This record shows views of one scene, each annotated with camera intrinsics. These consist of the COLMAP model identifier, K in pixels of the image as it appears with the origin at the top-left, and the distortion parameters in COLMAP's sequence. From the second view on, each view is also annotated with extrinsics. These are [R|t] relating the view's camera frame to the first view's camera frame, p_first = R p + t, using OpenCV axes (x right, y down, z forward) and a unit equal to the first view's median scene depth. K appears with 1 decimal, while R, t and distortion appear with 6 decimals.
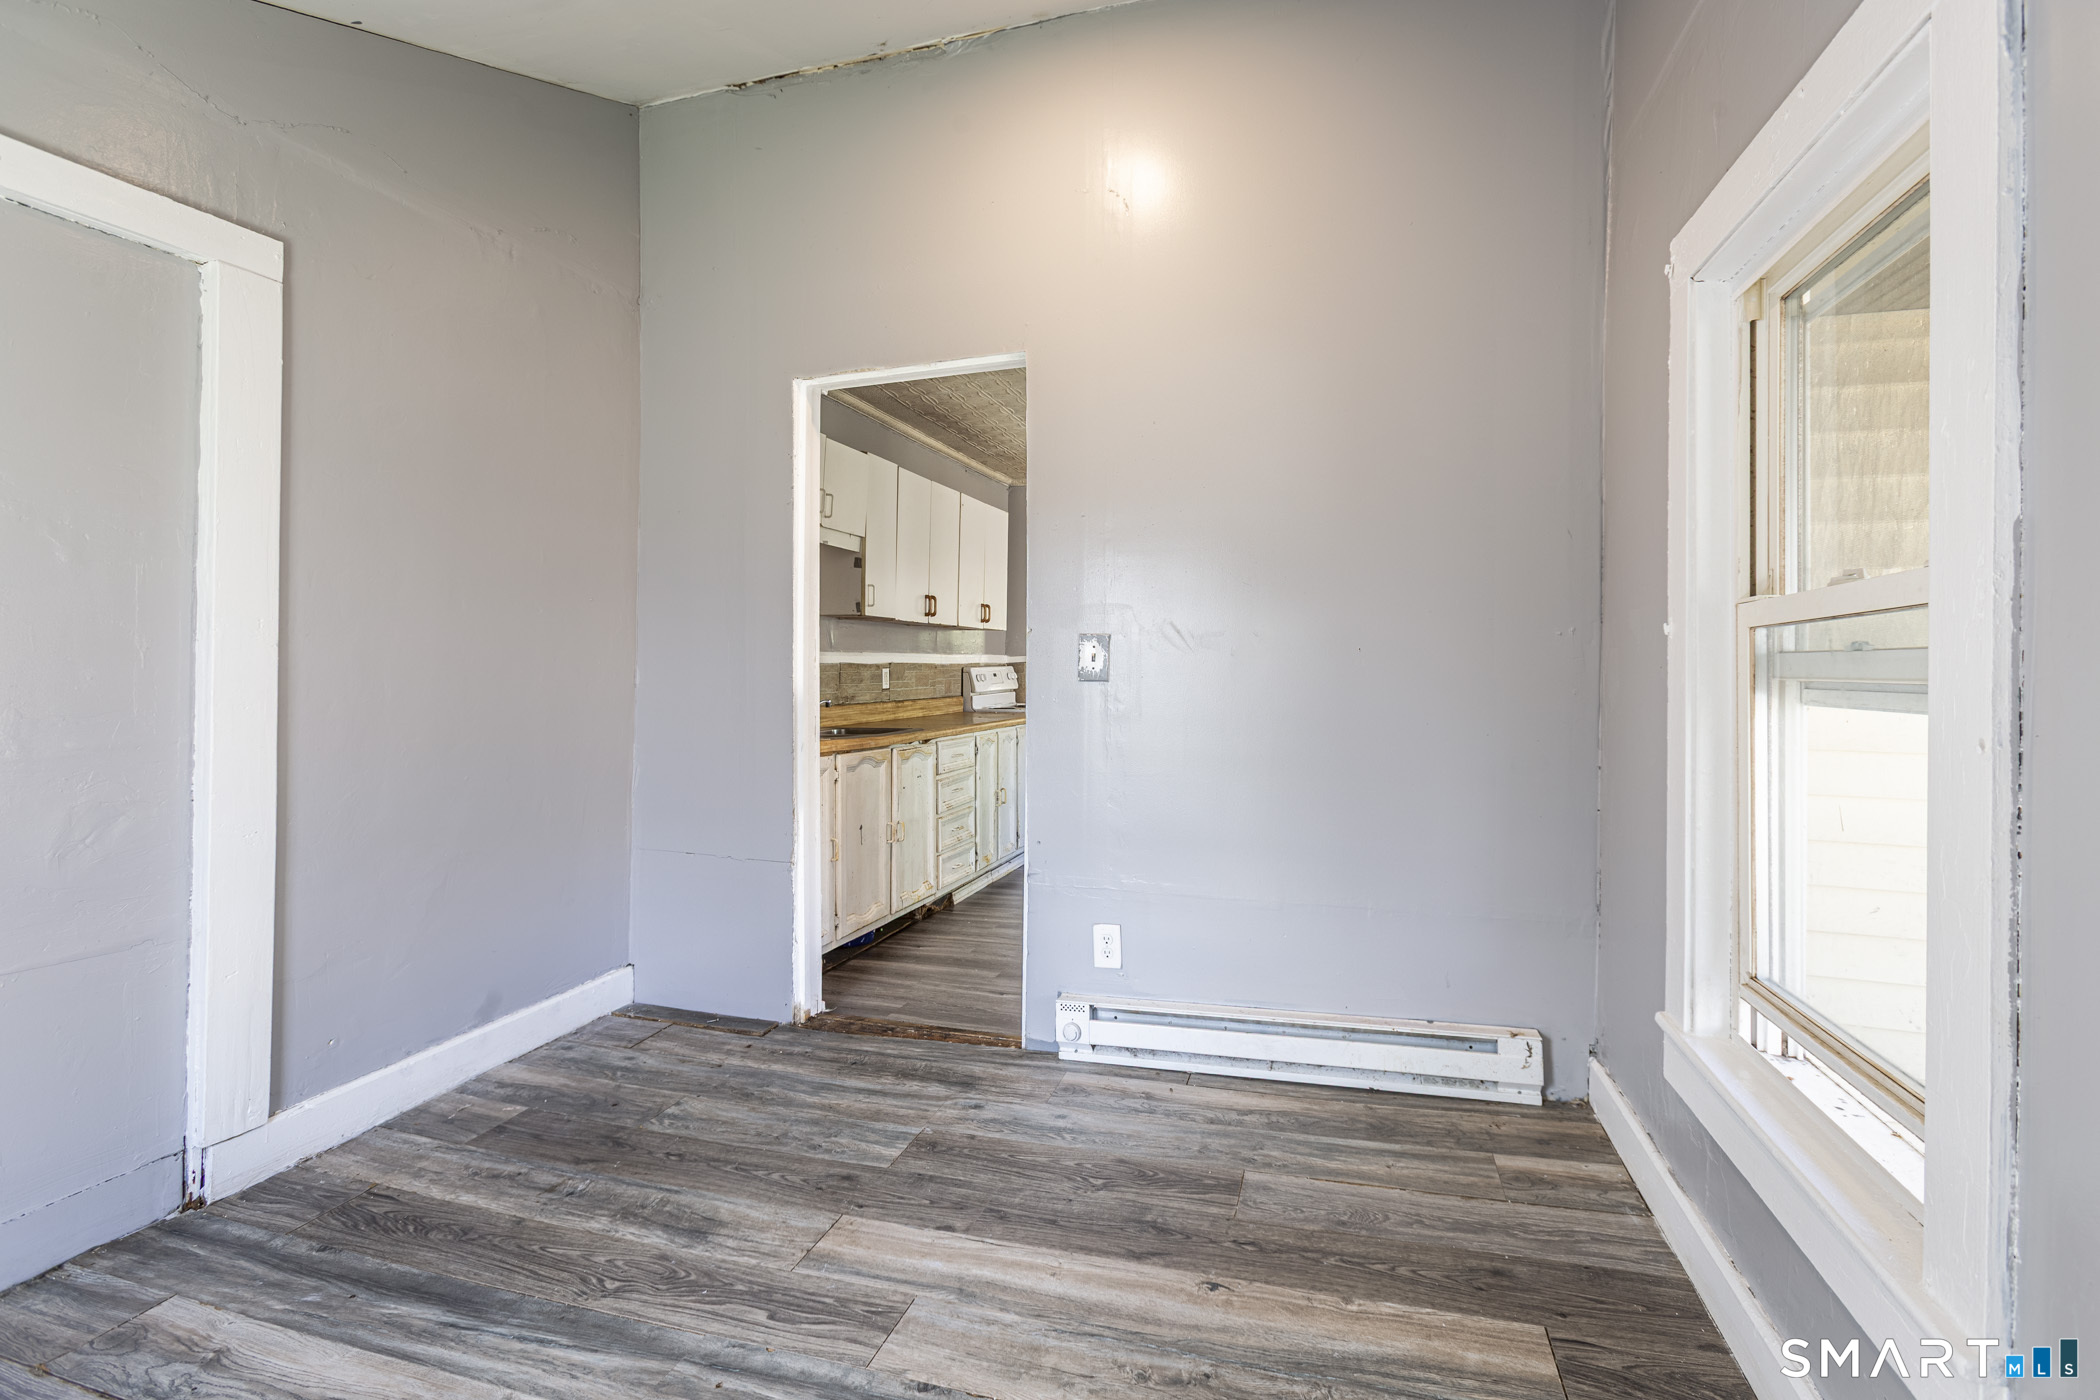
lens RADIAL K [[966.9, 0, 1054.8], [0, 966.9, 683.5], [0, 0, 1]] dist [-0.000578, 0.000069]
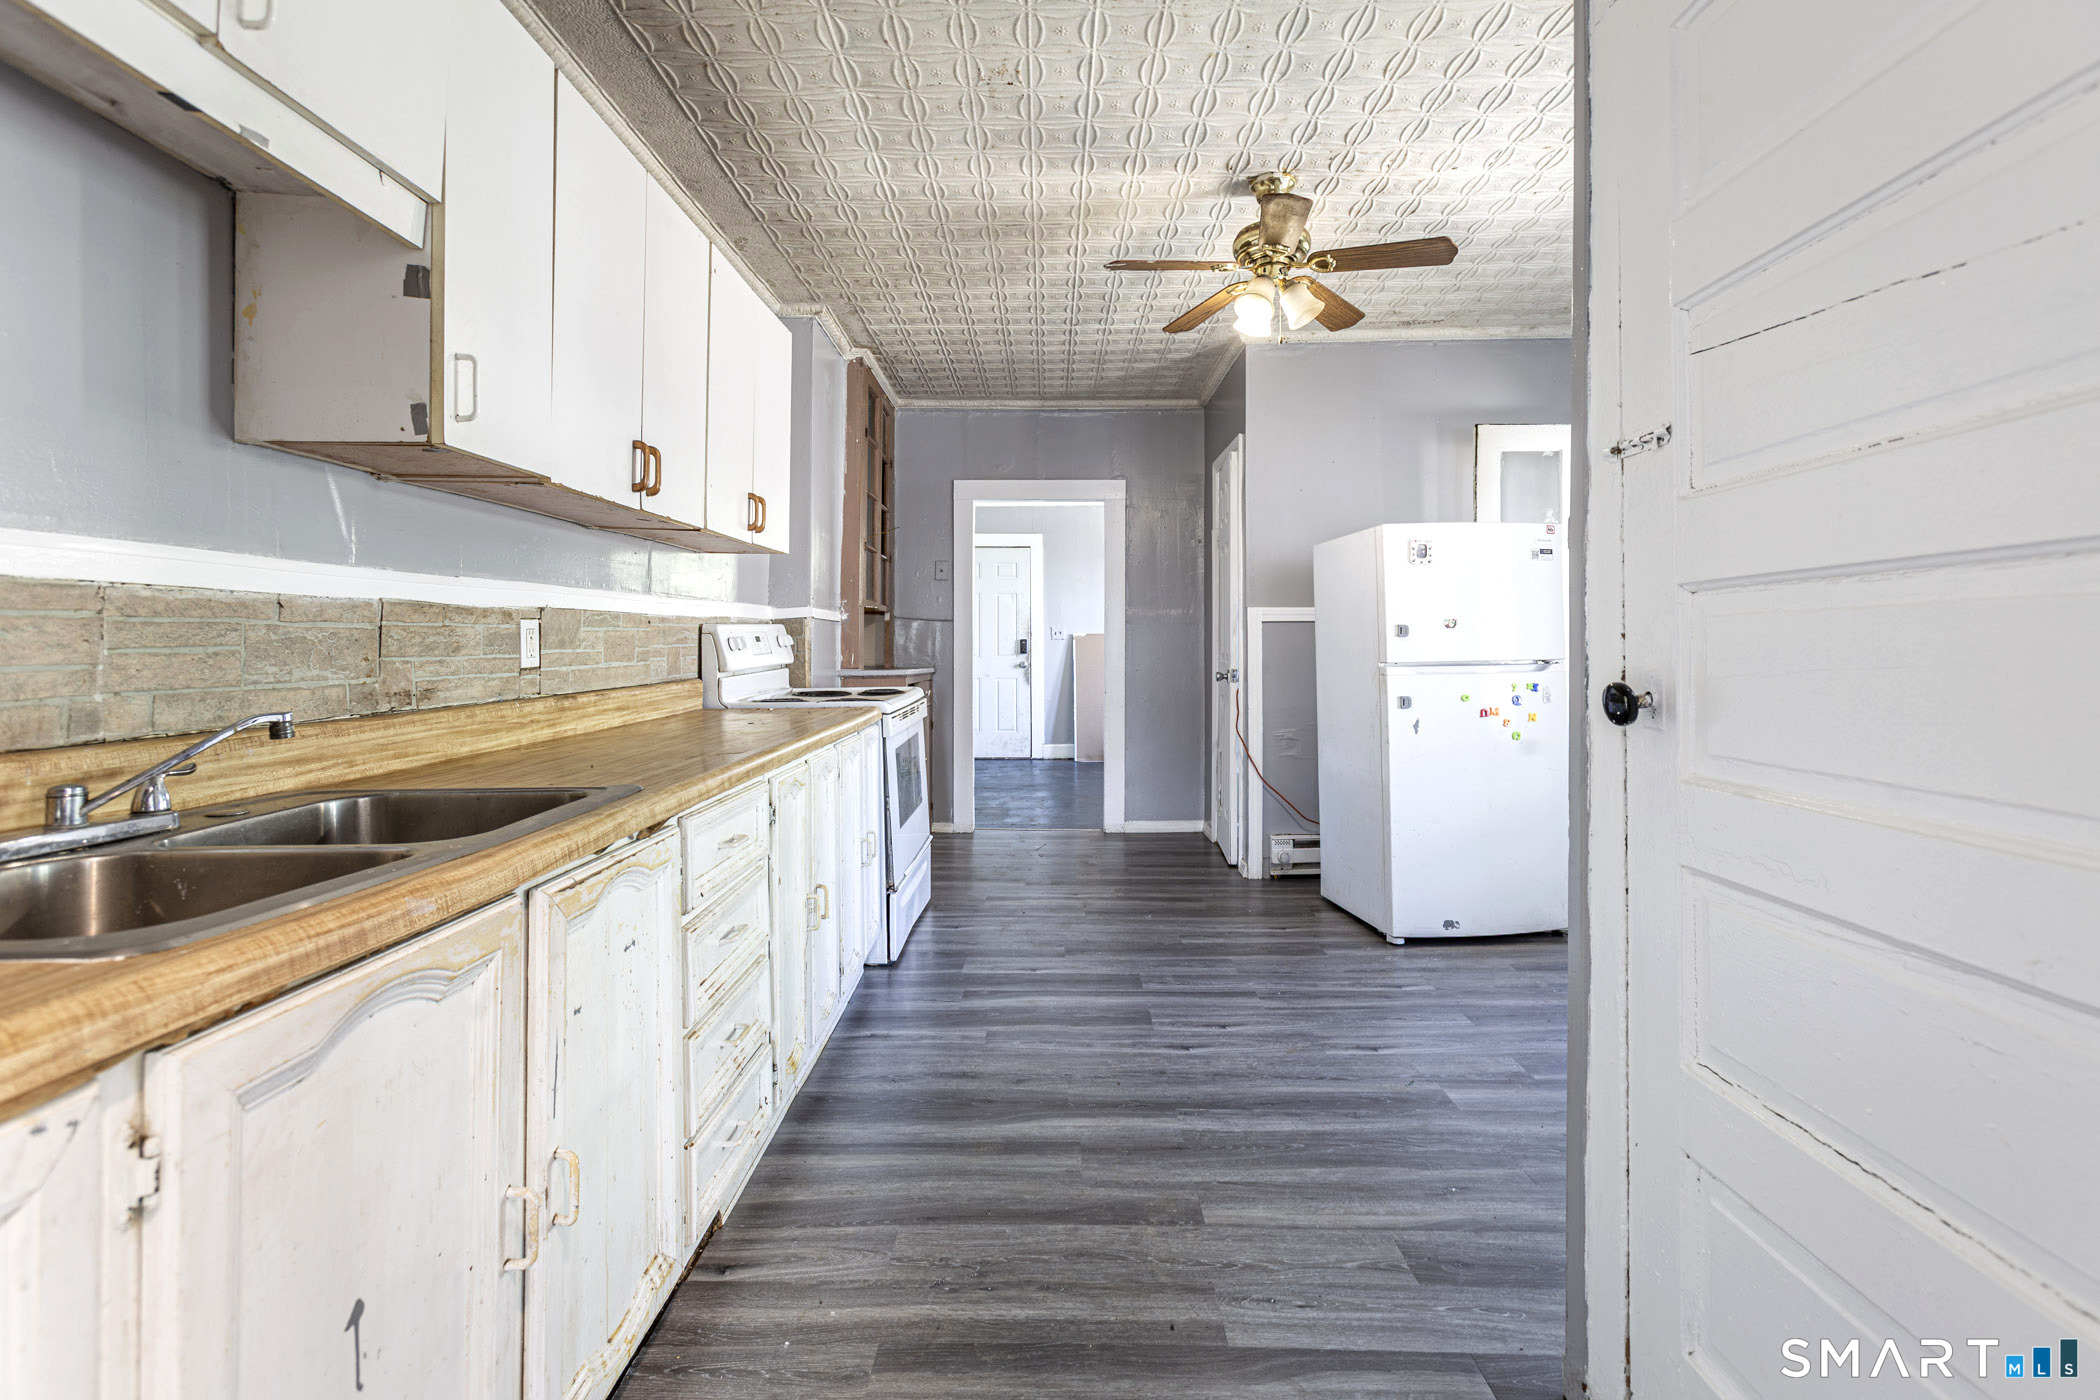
lens RADIAL K [[966.9, 0, 1056.9], [0, 966.9, 637.7], [0, 0, 1]] dist [-0.000578, 0.000069]
pose [[0.953963, -0.006258, 0.299860, -0.083685], [0.011848, 0.999788, -0.016829, 0.002315], [-0.299691, 0.019607, 0.953835, 0.542356]]
